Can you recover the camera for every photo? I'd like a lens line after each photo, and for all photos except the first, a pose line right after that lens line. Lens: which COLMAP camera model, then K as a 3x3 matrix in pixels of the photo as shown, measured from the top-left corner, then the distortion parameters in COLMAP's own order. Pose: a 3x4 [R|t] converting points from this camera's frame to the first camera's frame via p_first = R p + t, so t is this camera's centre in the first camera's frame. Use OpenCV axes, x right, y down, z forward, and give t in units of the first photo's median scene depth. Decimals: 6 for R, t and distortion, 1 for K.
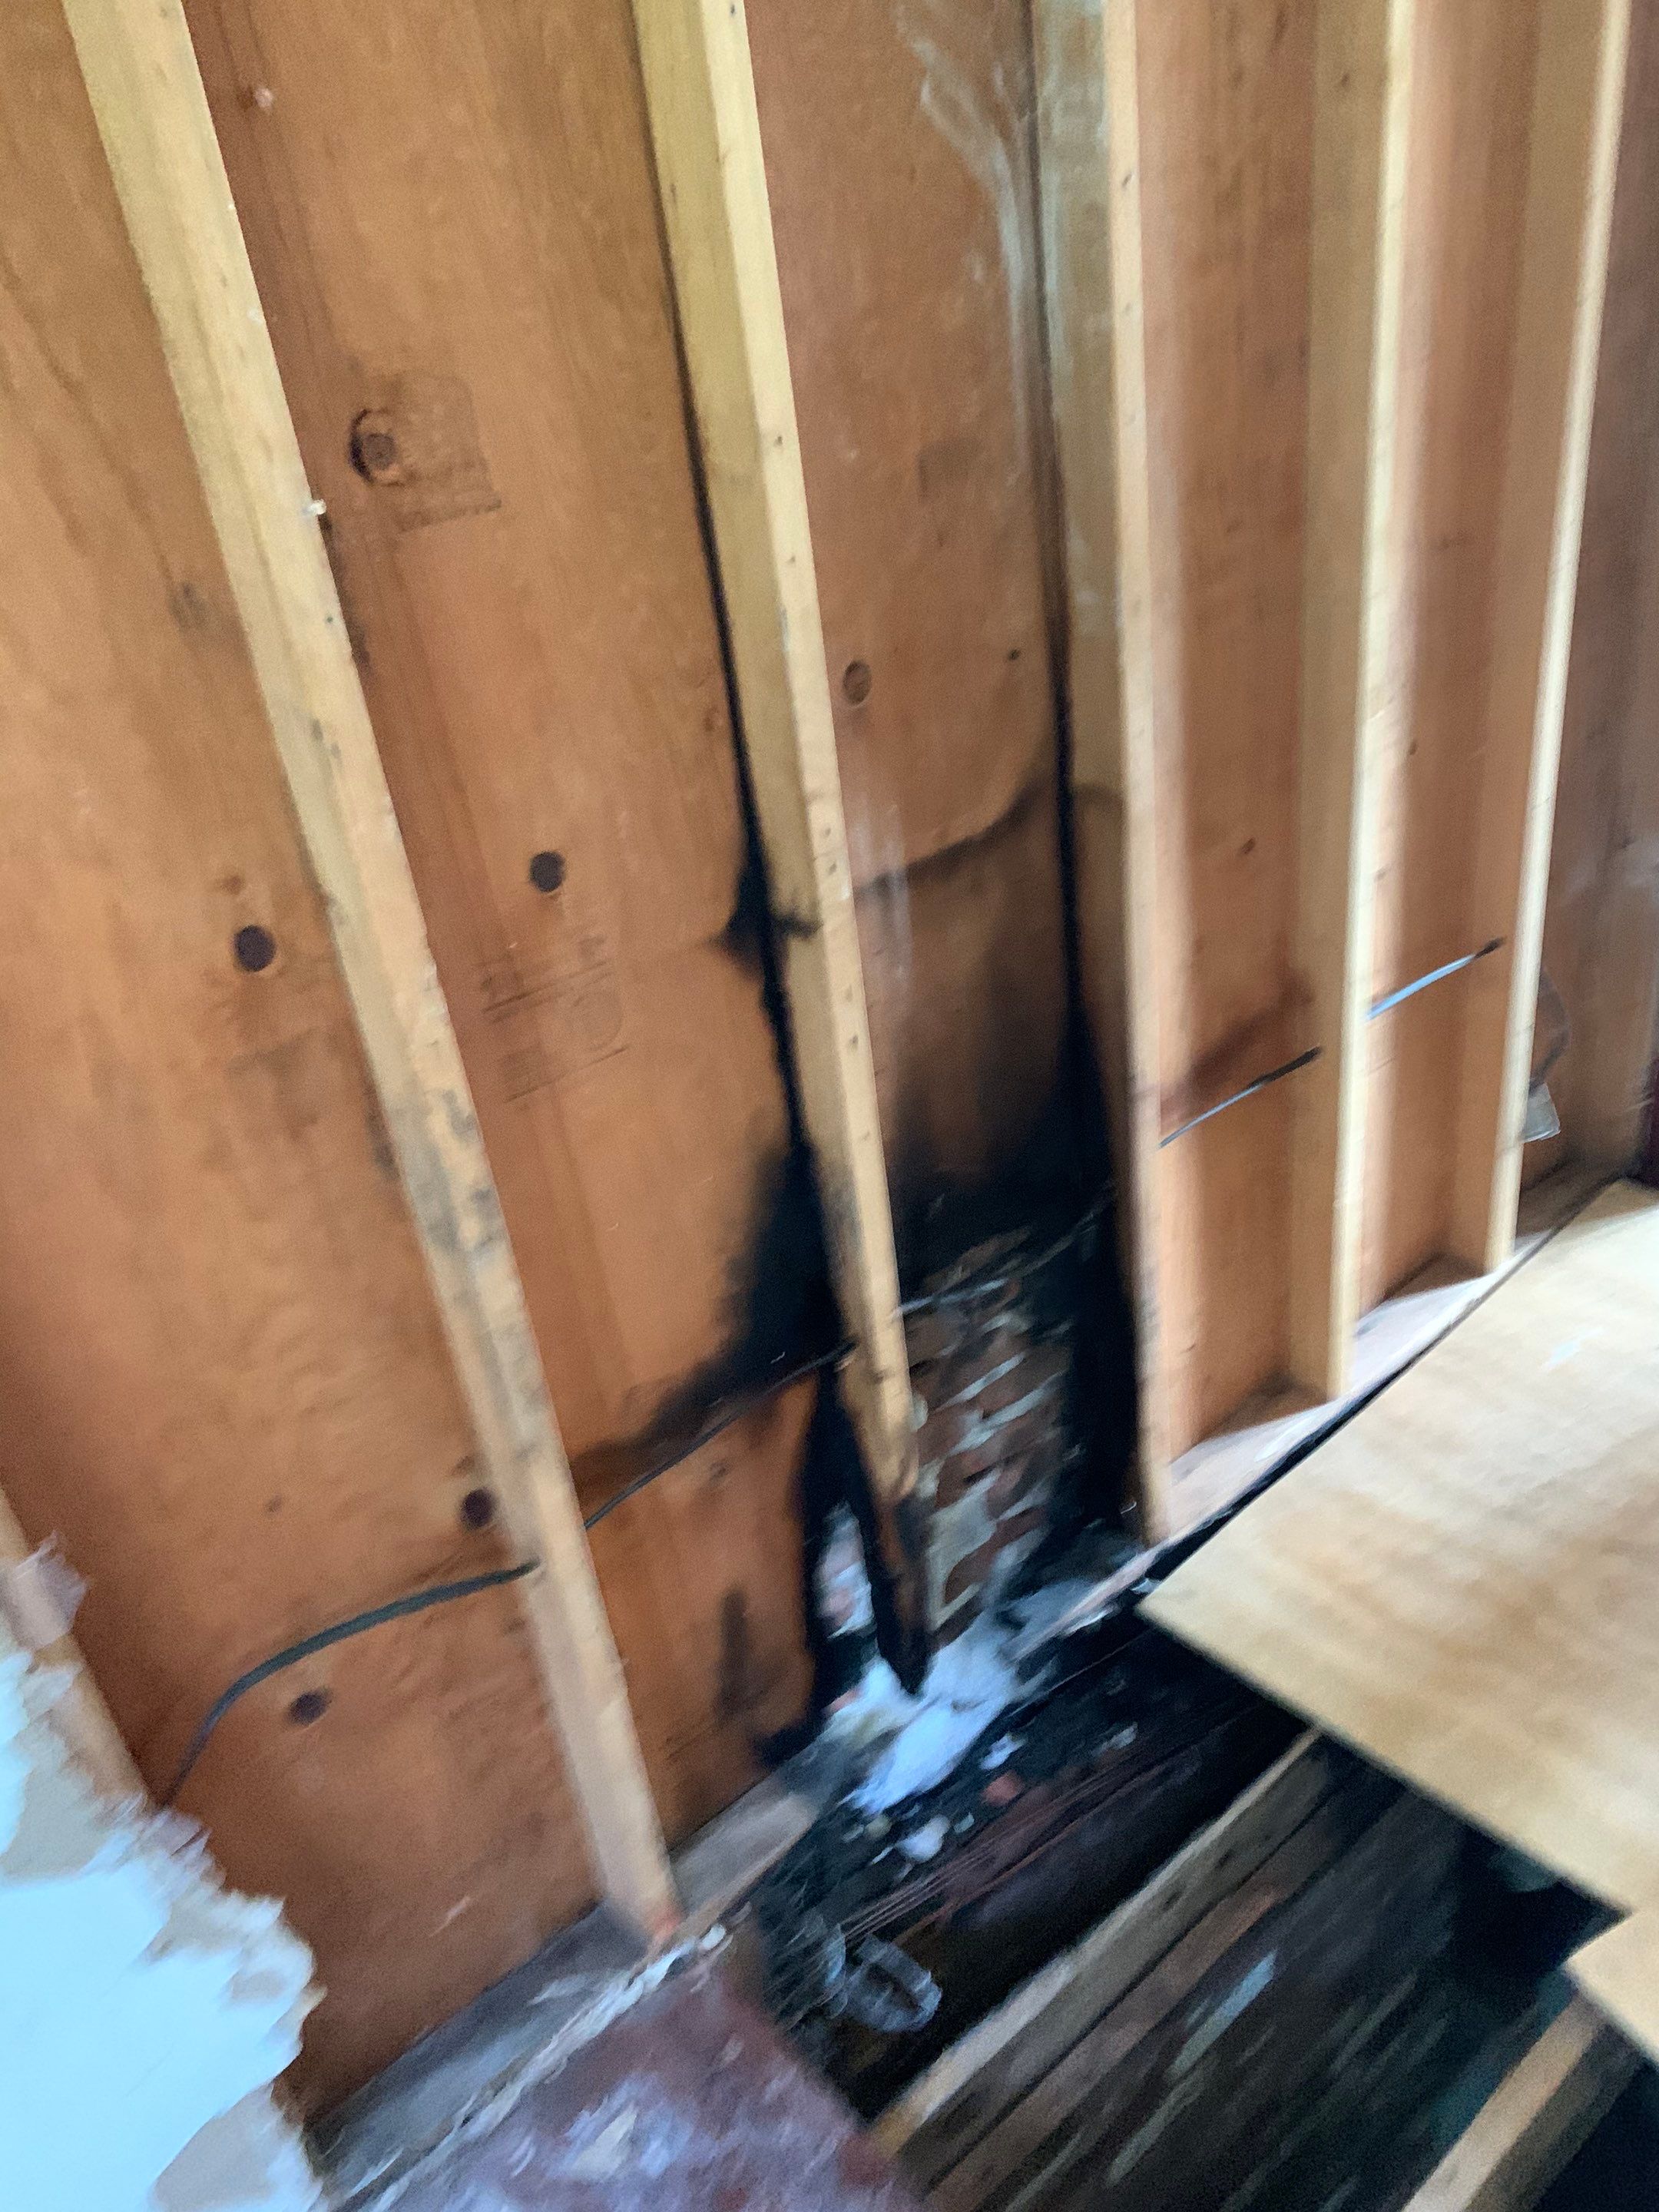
lens RADIAL K [[1728.1, 0, 829.5], [0, 1728.1, 1106.0], [0, 0, 1]] dist [-0.004702, 0.002556]
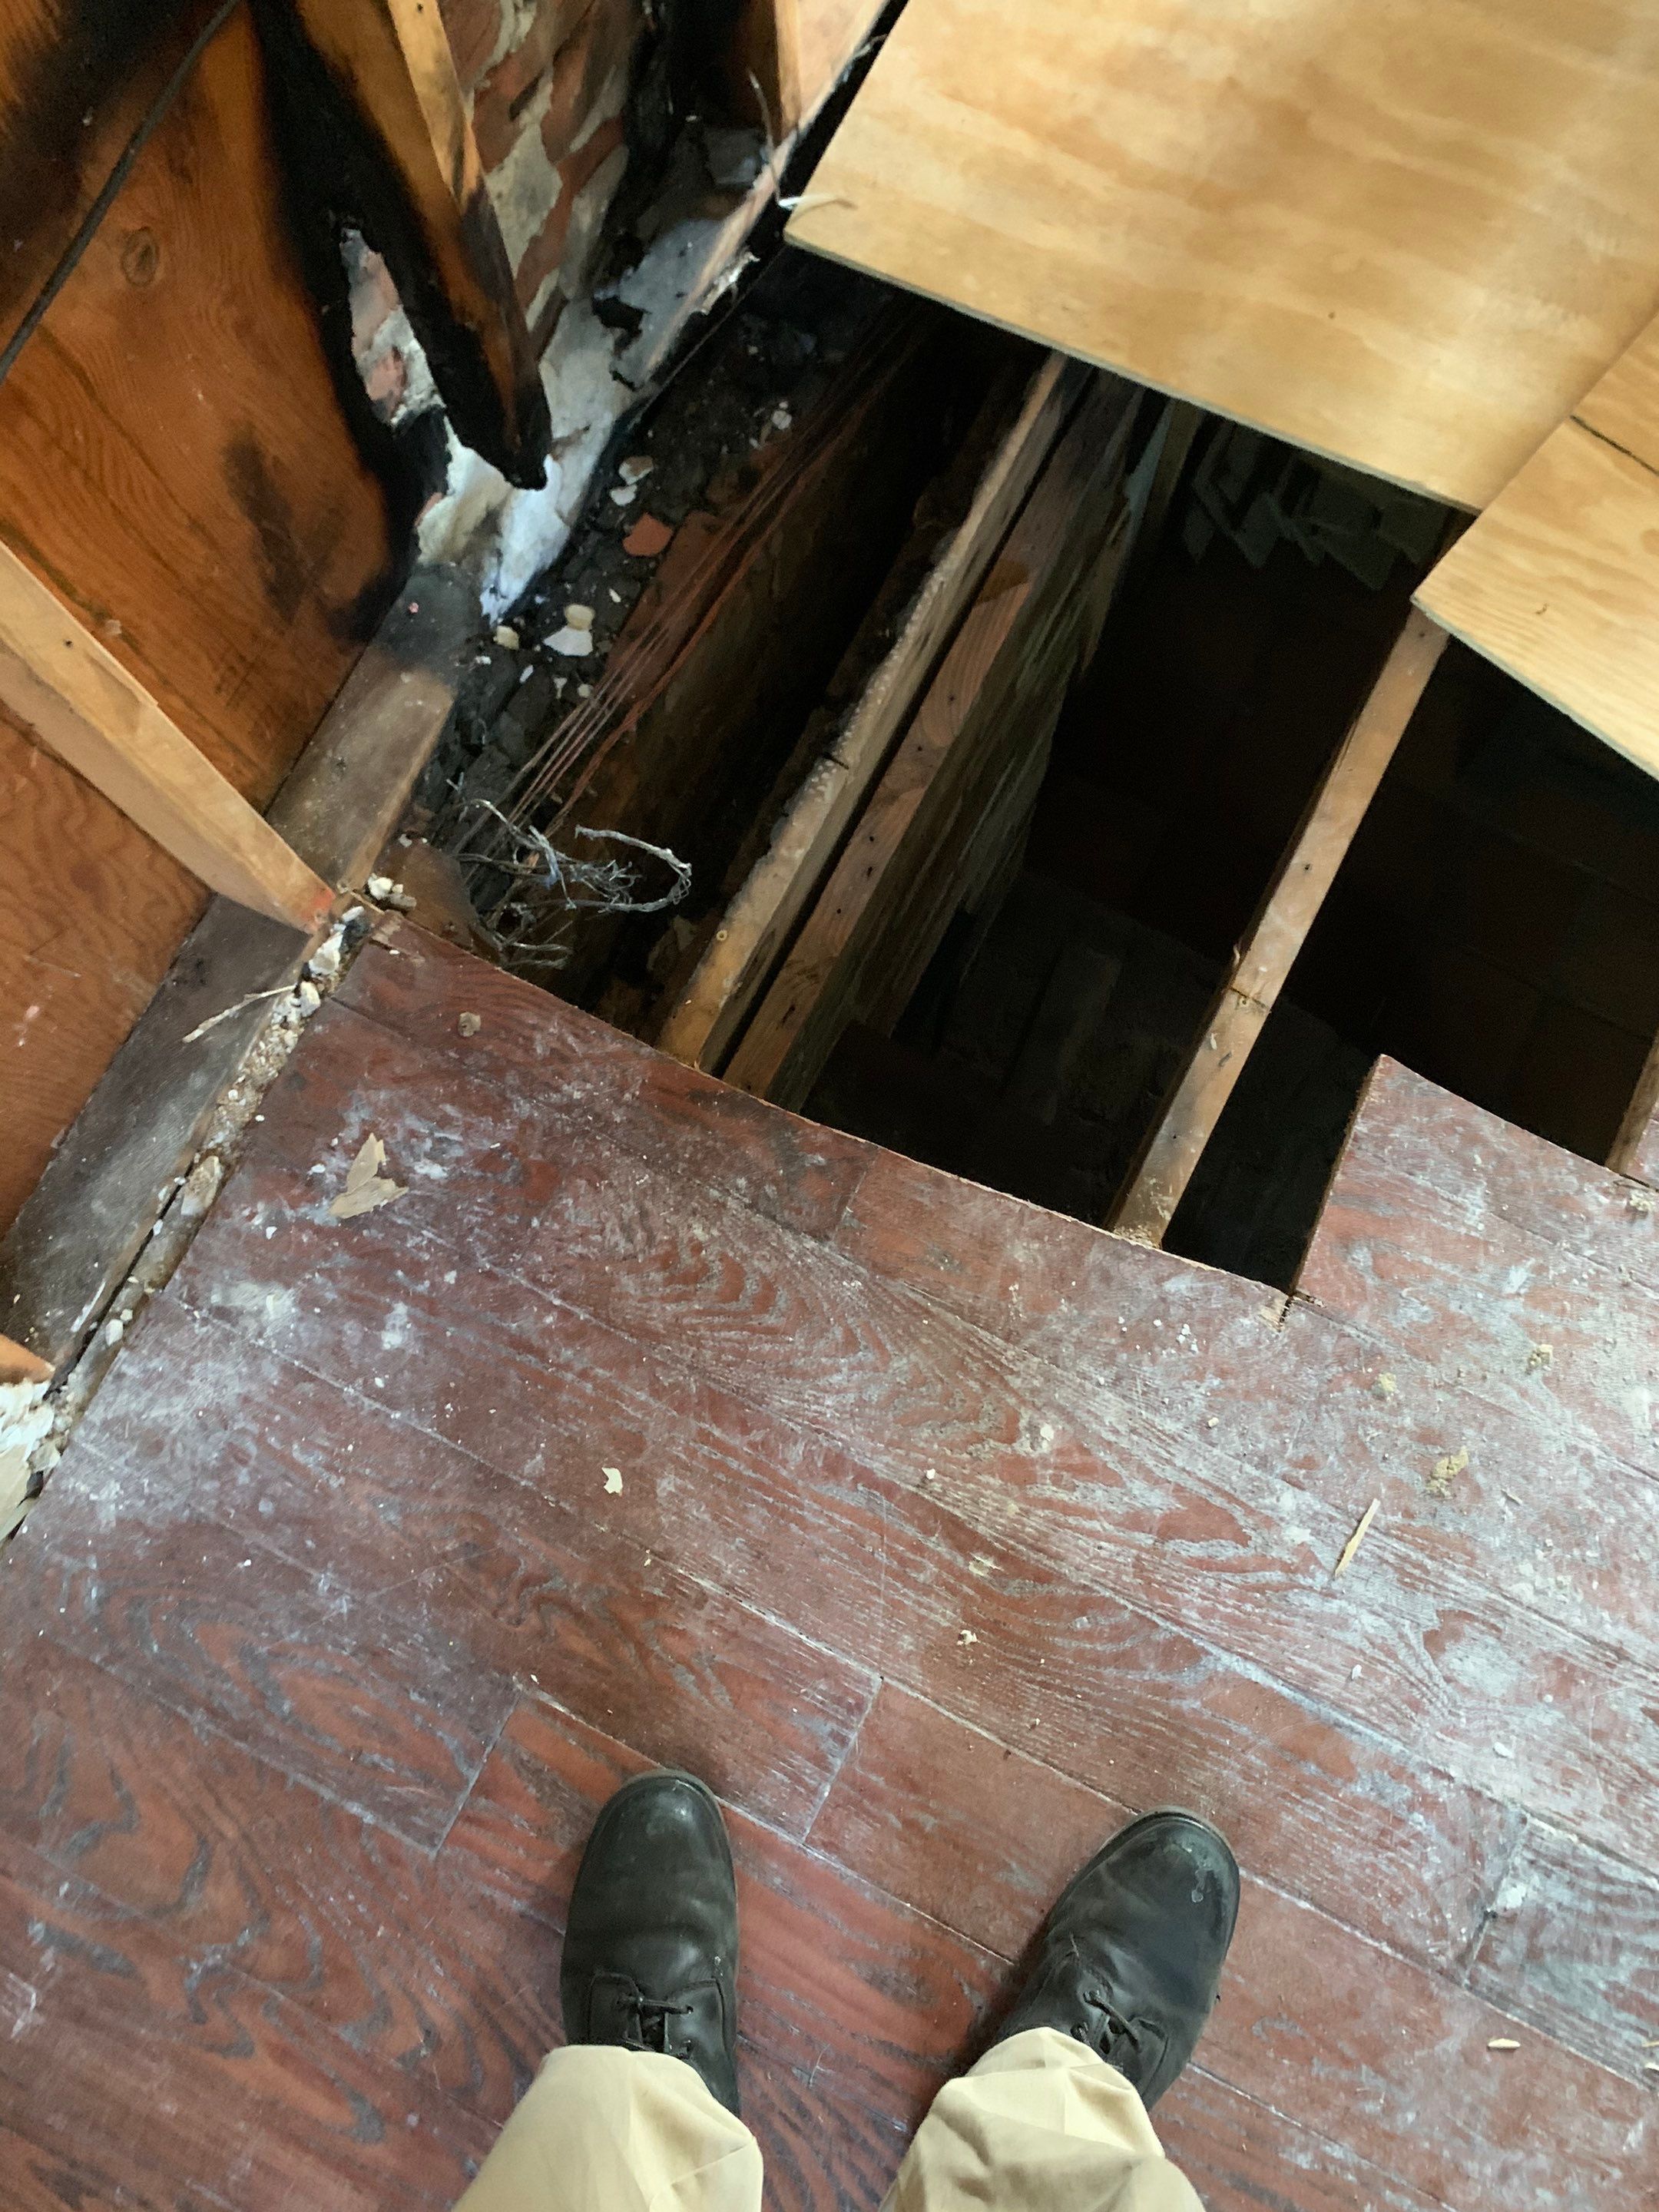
lens RADIAL K [[1728.1, 0, 829.5], [0, 1728.1, 1106.0], [0, 0, 1]] dist [-0.004702, 0.002556]
pose [[0.924738, -0.346005, 0.158558, -0.035624], [0.126205, 0.671783, 0.729917, 0.023843], [-0.359072, -0.654971, 0.664891, 0.333959]]
